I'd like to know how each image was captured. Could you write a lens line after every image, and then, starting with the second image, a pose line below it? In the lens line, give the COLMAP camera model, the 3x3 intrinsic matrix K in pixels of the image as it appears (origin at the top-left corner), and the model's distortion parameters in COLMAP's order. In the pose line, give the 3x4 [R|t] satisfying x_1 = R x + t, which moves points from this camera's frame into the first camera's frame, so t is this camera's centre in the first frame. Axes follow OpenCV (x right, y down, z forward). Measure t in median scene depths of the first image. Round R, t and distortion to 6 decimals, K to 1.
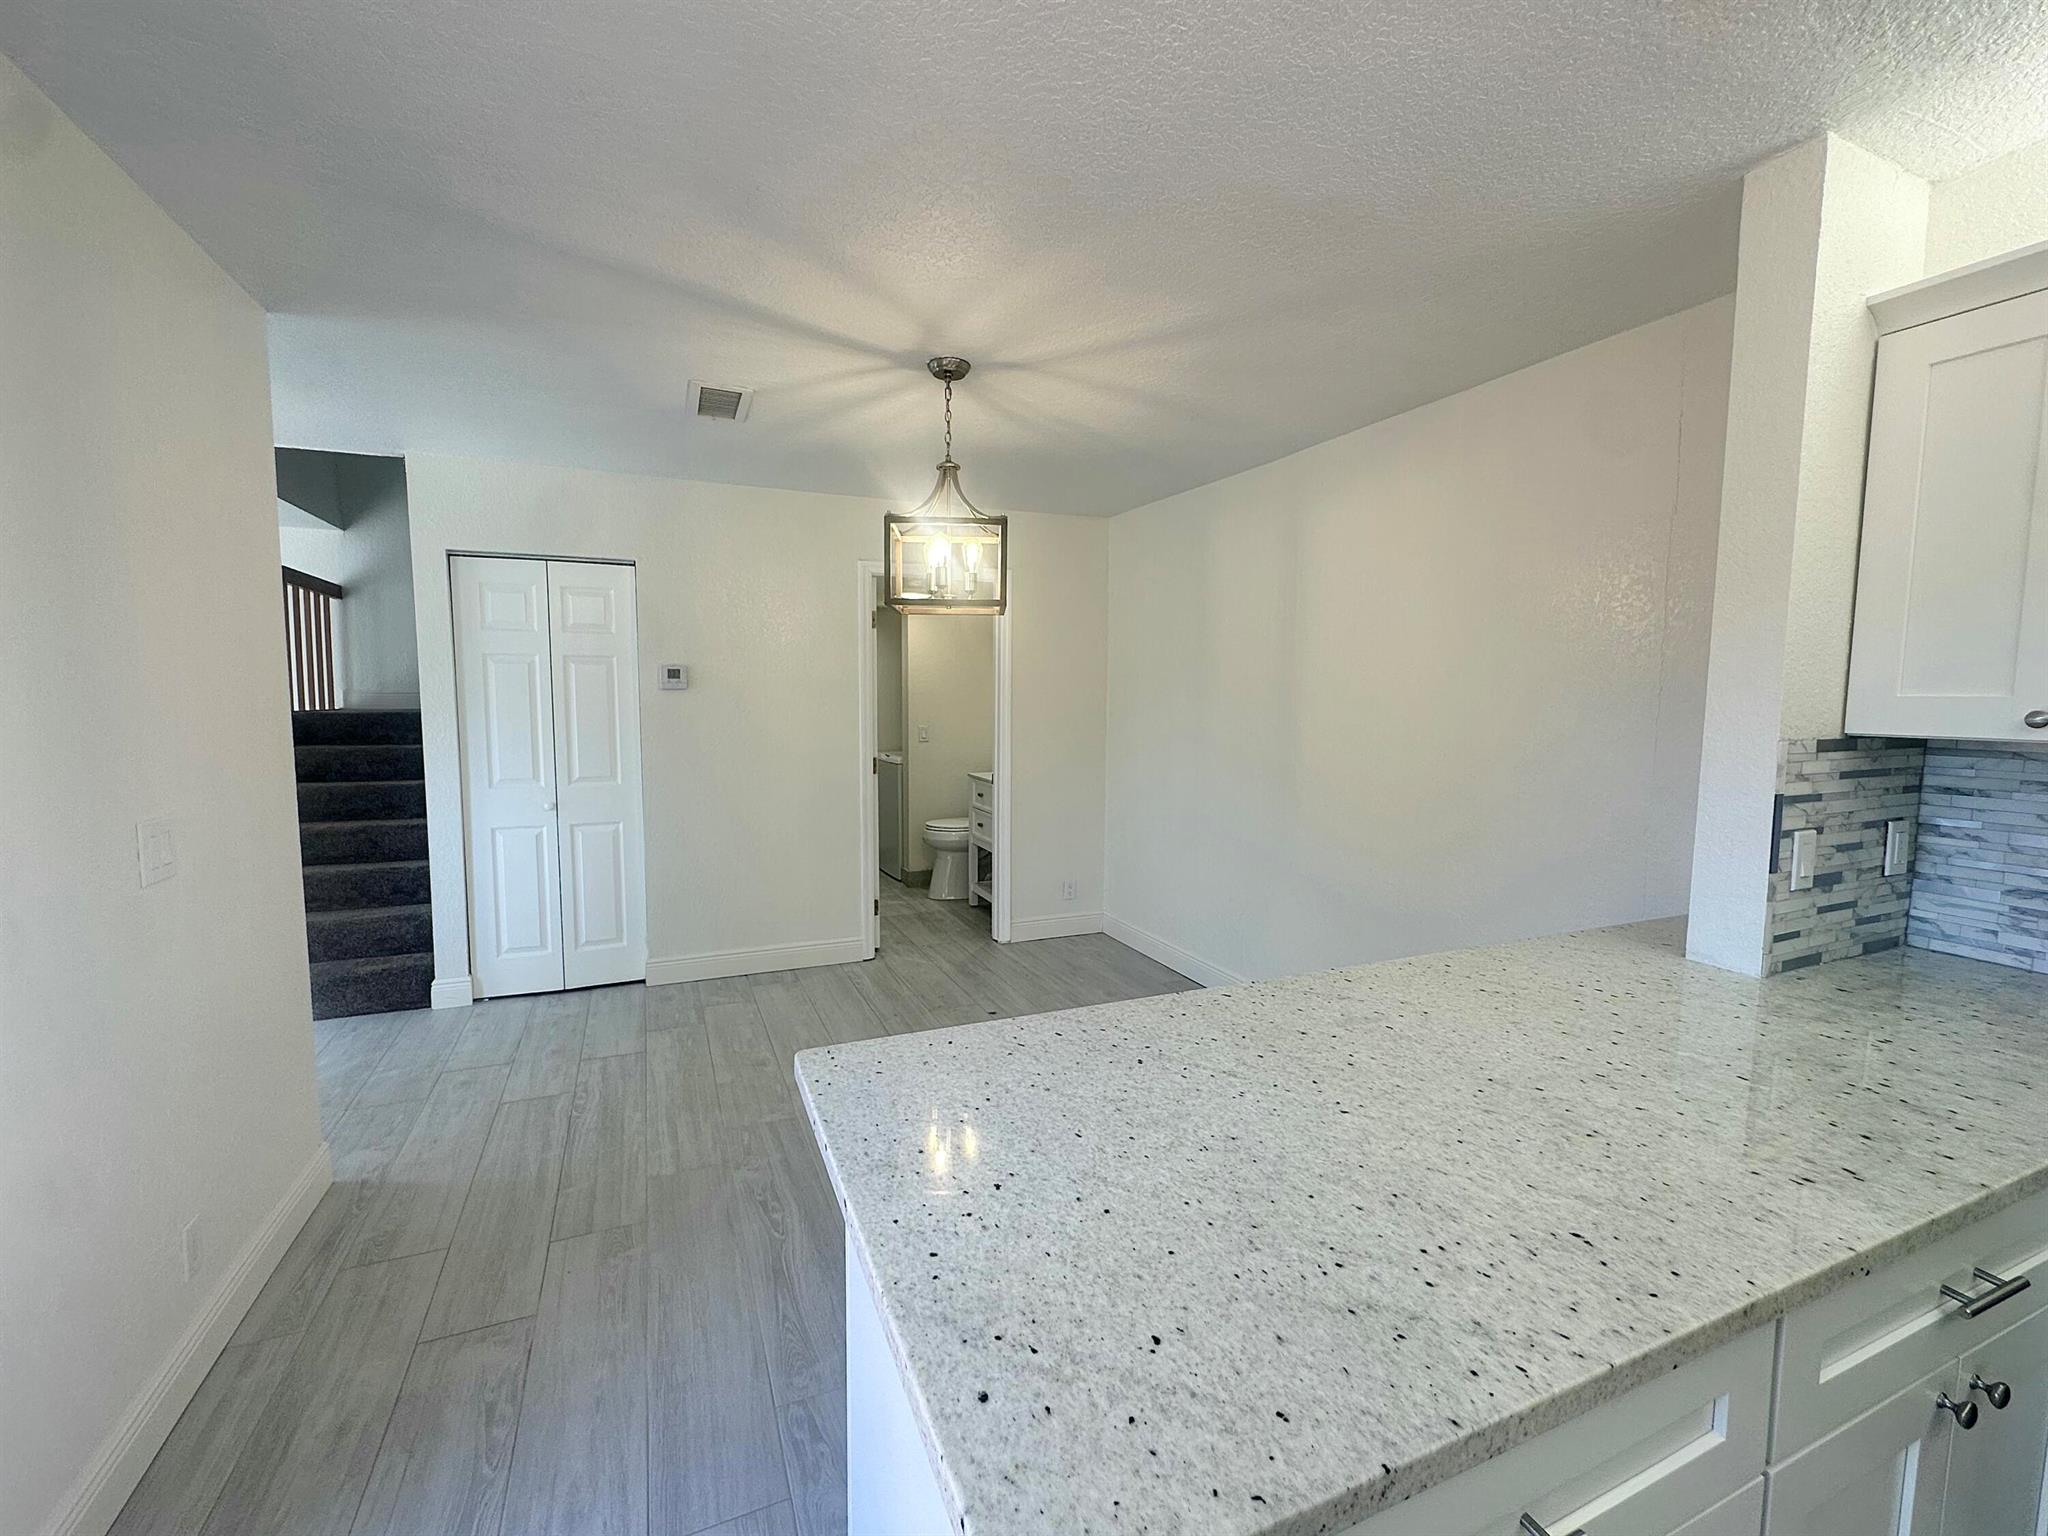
lens RADIAL K [[863.3, 0, 1025.2], [0, 863.3, 765.1], [0, 0, 1]] dist [-0.007394, 0.001313]
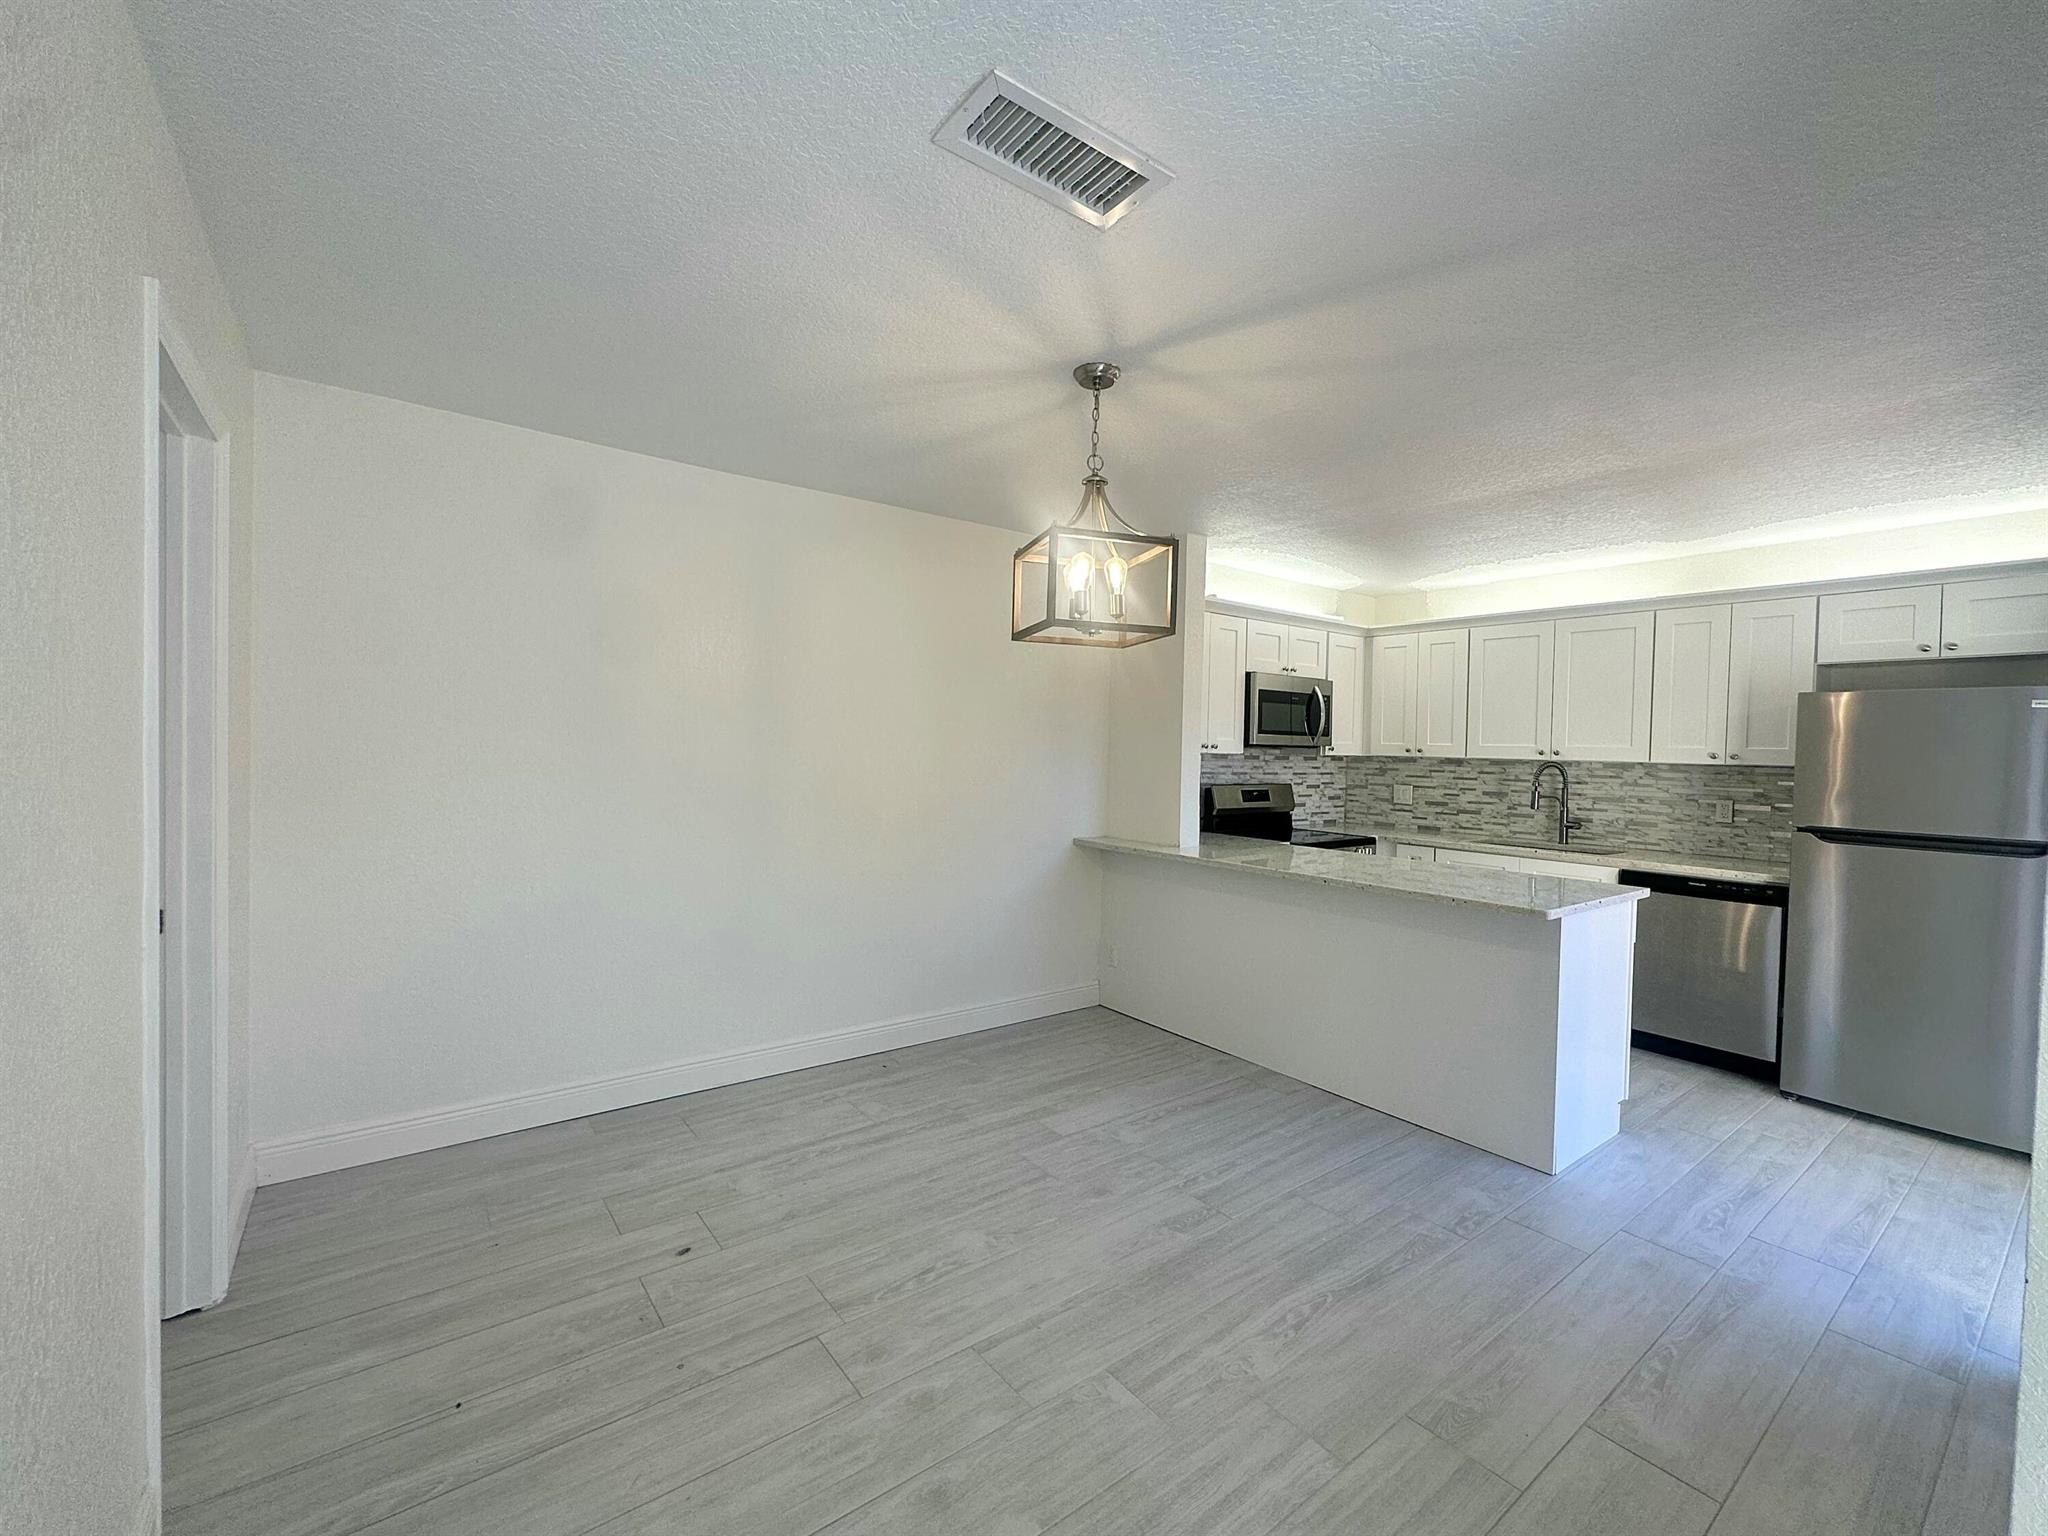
lens RADIAL K [[863.3, 0, 1025.2], [0, 863.3, 765.1], [0, 0, 1]] dist [-0.007394, 0.001313]
pose [[-0.233193, -0.034561, 0.971816, -1.487378], [0.059623, 0.996980, 0.049762, -0.151985], [-0.970601, 0.069547, -0.230428, 2.004350]]
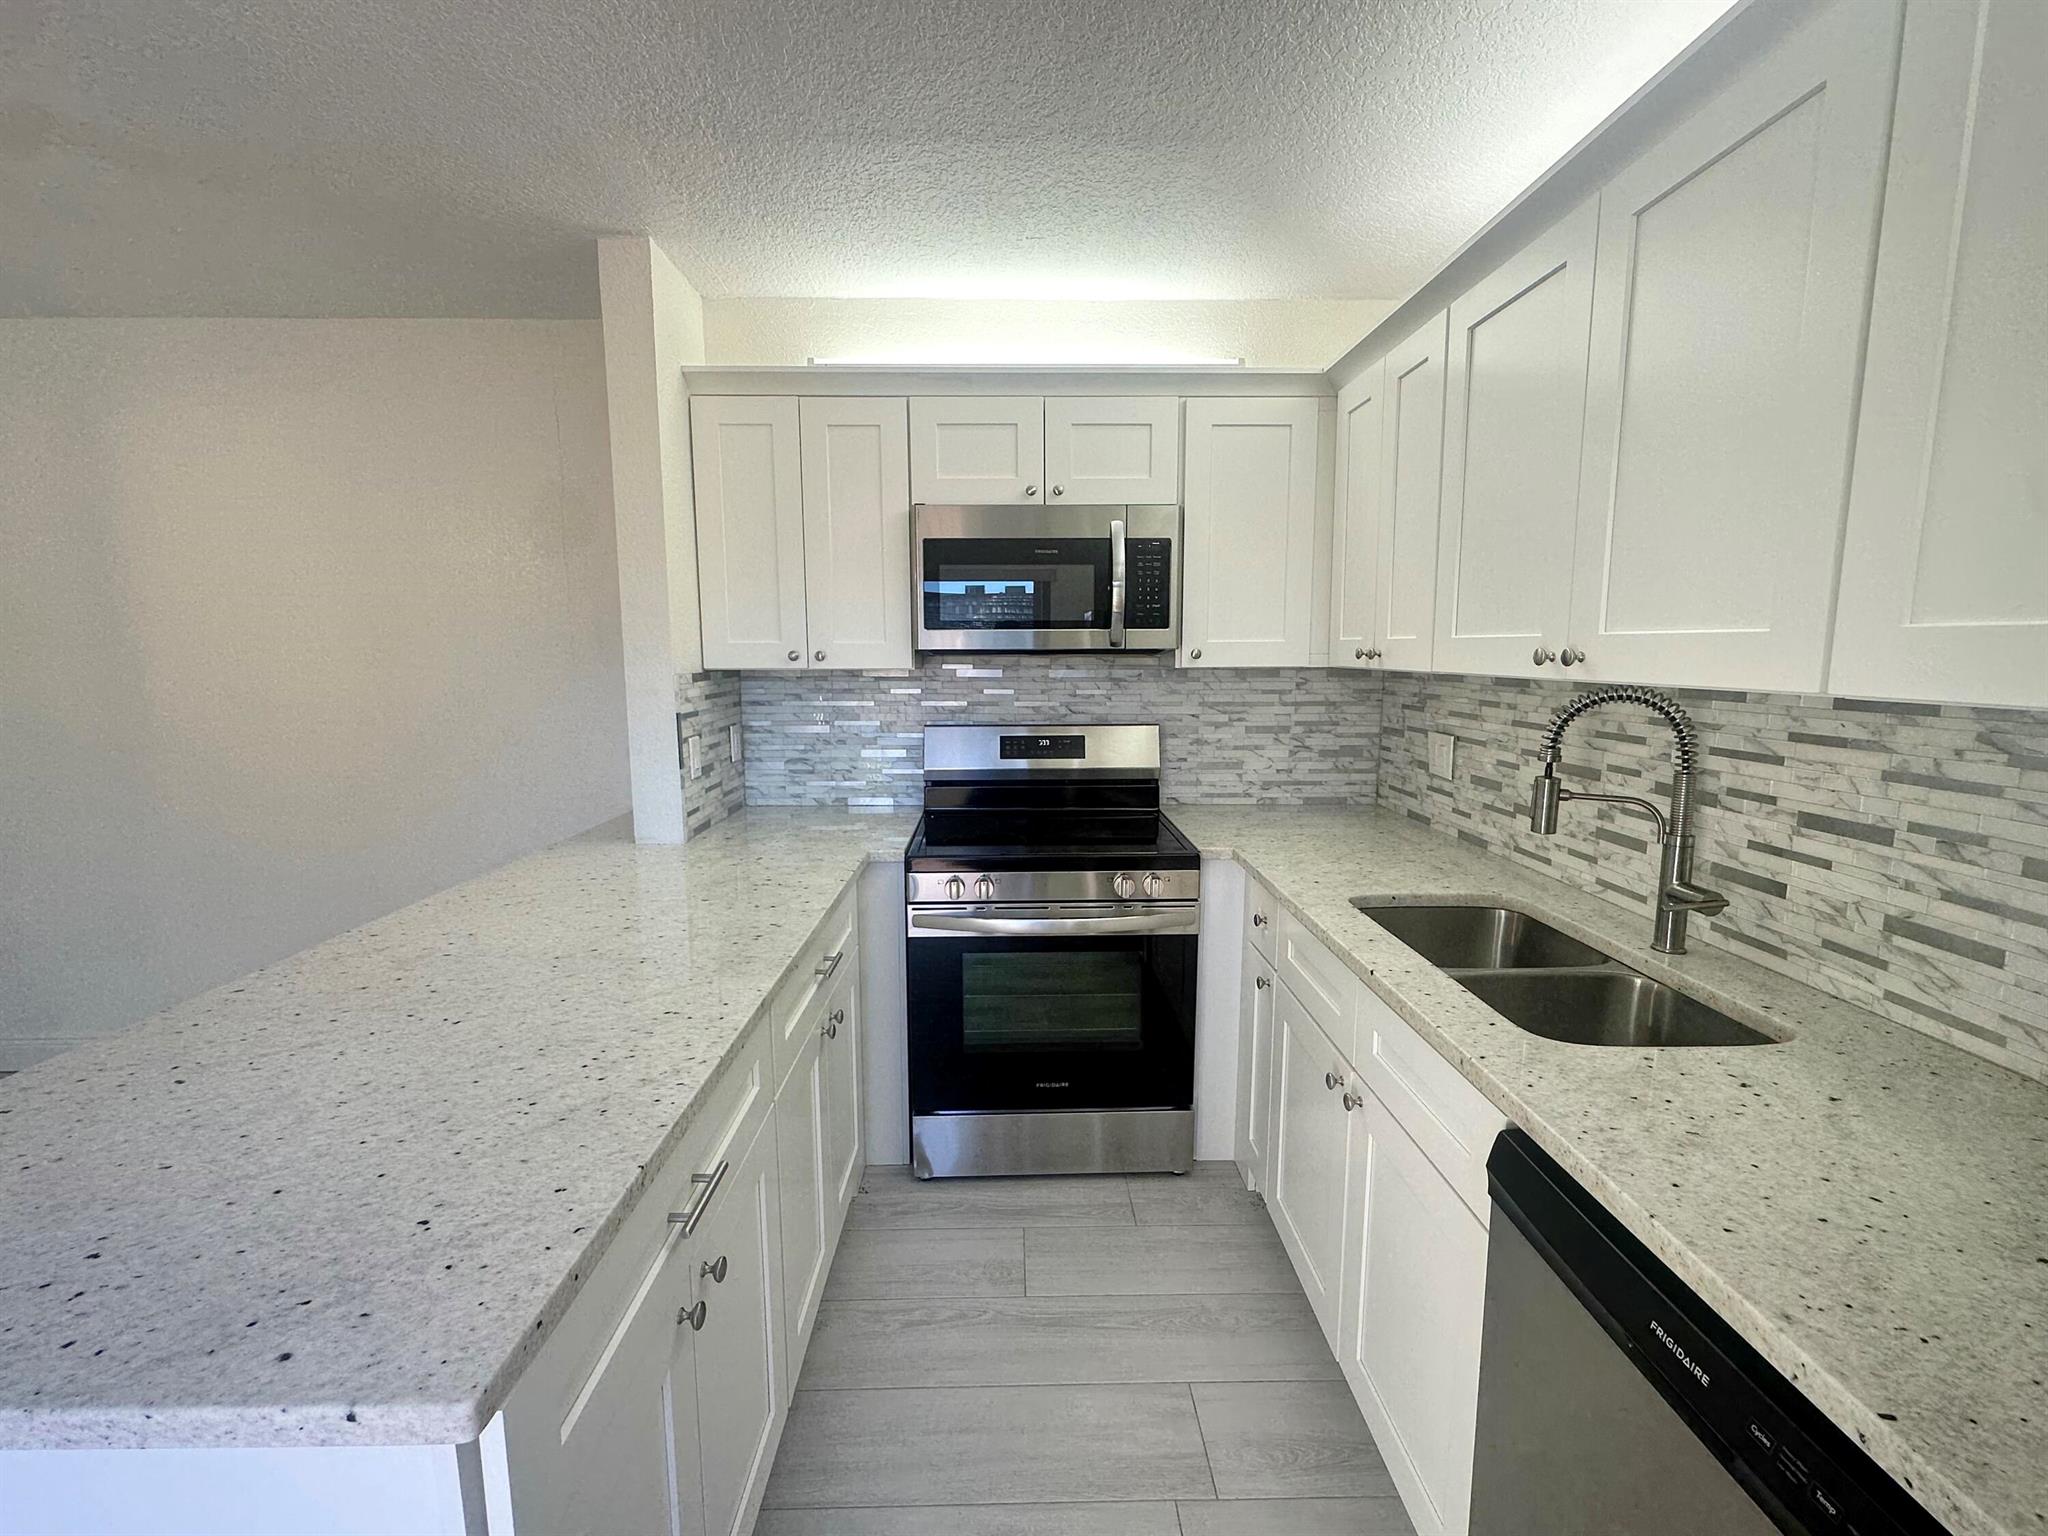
lens RADIAL K [[863.3, 0, 1025.2], [0, 863.3, 765.1], [0, 0, 1]] dist [-0.007394, 0.001313]
pose [[0.380062, -0.133465, 0.915281, -0.202135], [0.084177, 0.990420, 0.109468, 0.011109], [-0.921123, 0.035441, 0.387656, -0.069069]]
